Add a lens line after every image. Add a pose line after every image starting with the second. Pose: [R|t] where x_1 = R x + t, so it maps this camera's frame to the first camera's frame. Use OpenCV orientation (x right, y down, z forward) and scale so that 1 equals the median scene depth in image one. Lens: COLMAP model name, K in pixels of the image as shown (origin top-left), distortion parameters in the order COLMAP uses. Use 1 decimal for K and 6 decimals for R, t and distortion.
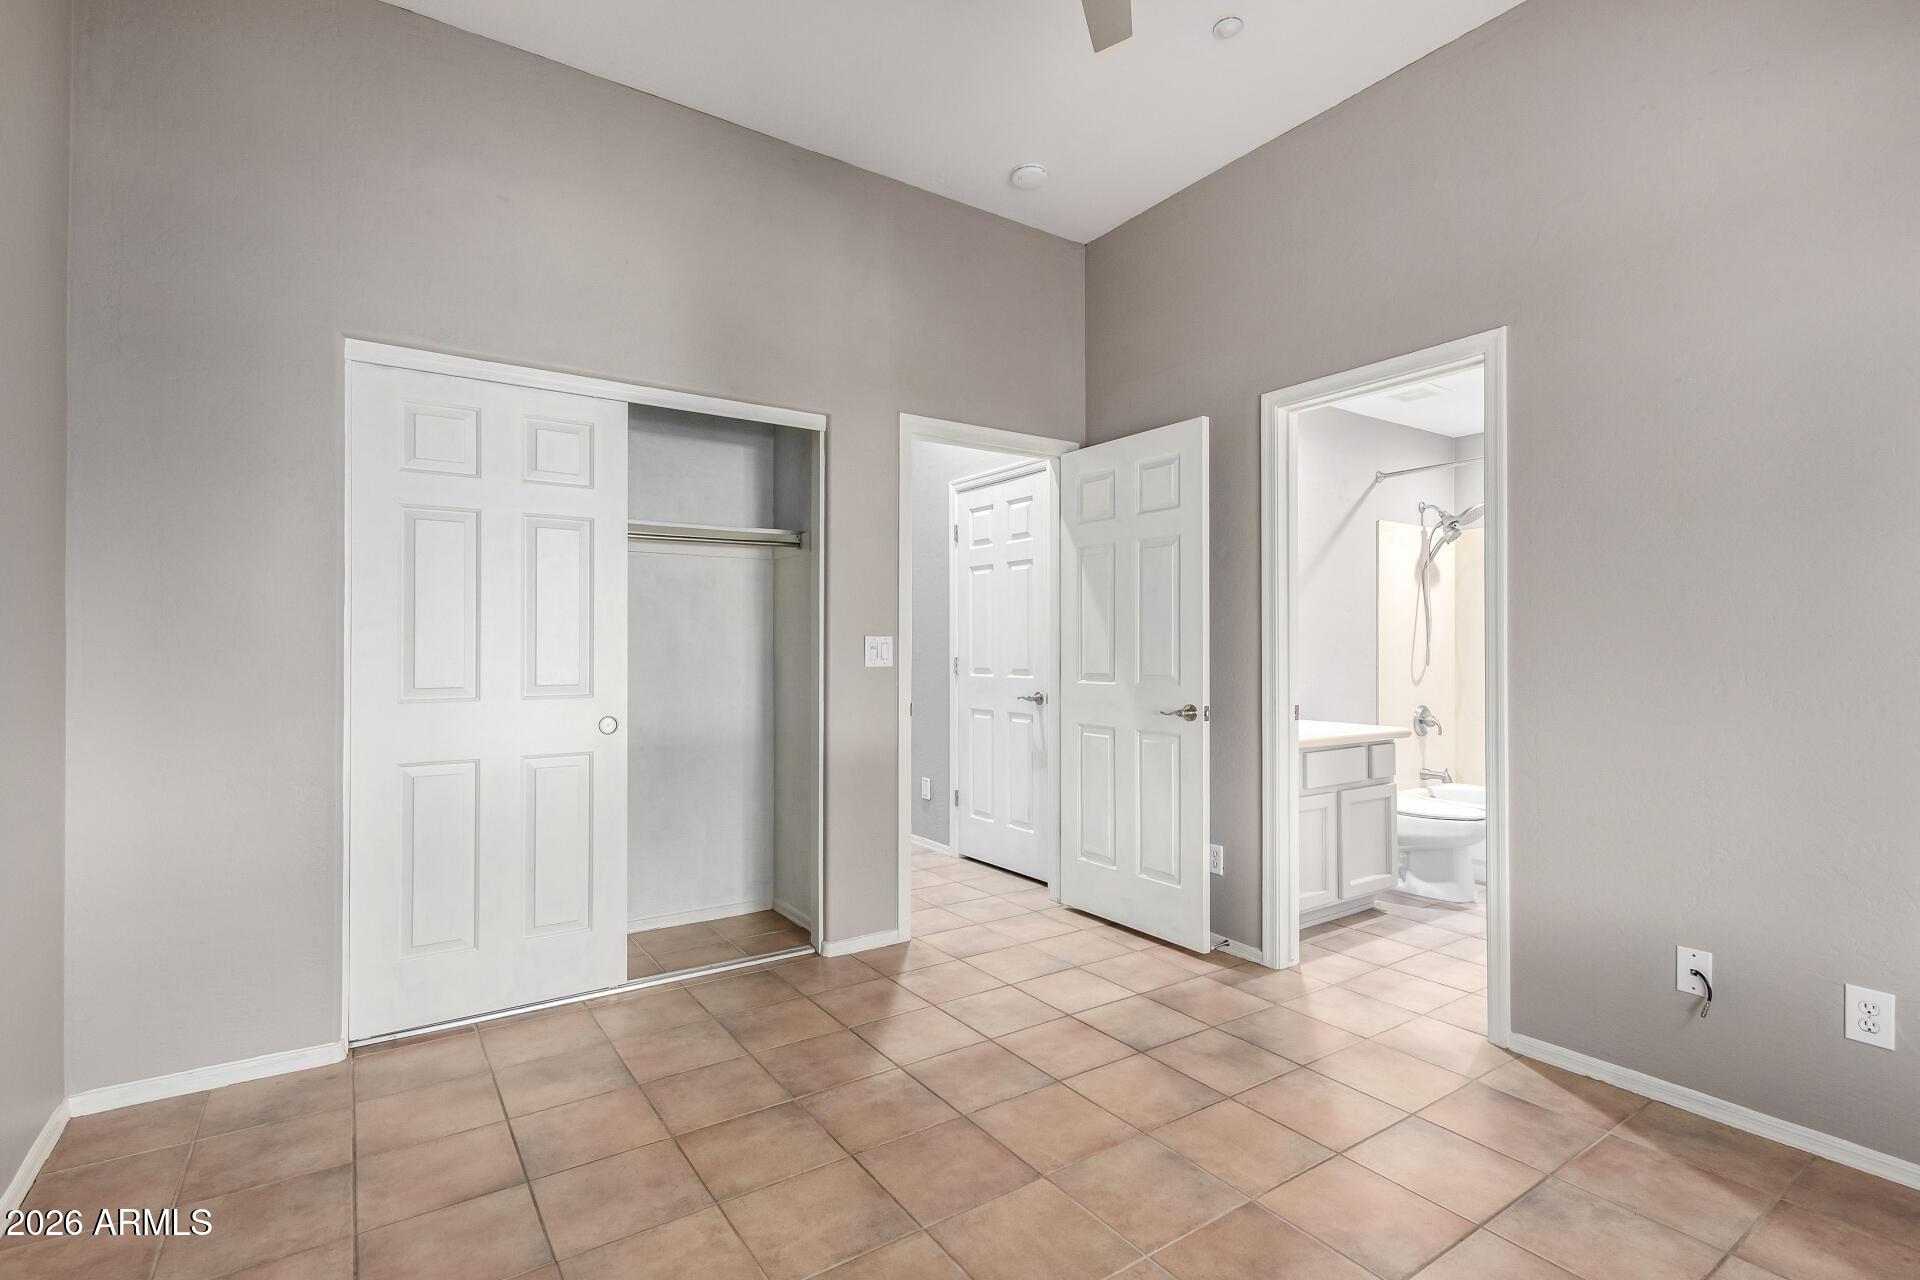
lens RADIAL K [[887.8, 0, 941.8], [0, 887.8, 644.4], [0, 0, 1]] dist [0.009607, -0.002208]
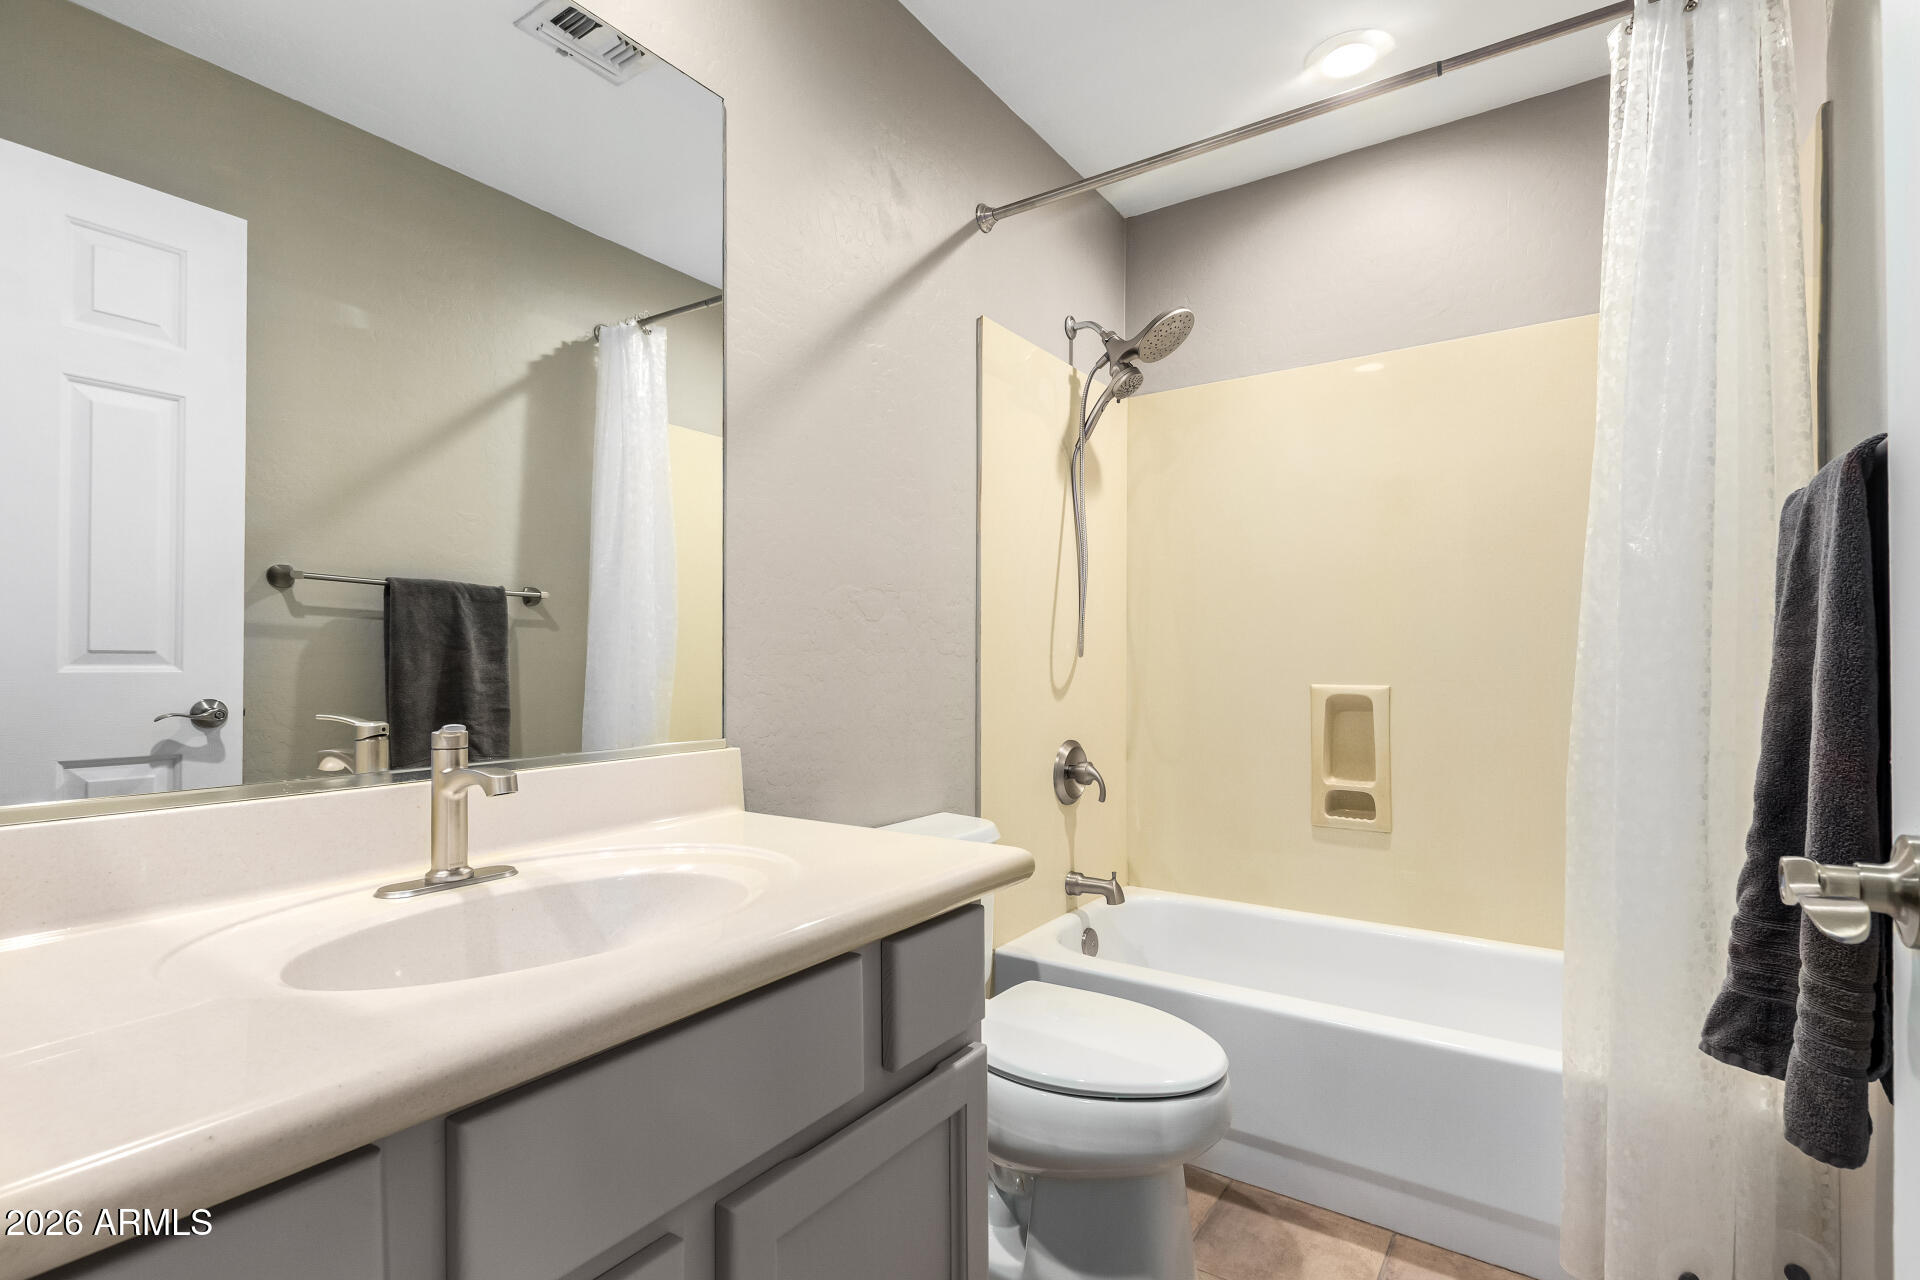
lens RADIAL K [[887.8, 0, 965.9], [0, 887.8, 648.8], [0, 0, 1]] dist [0.009607, -0.002208]
pose [[0.931656, 0.002594, 0.363331, 0.316456], [-0.002347, 0.999997, -0.001123, 0.020614], [-0.363333, 0.000193, 0.931659, 0.580371]]
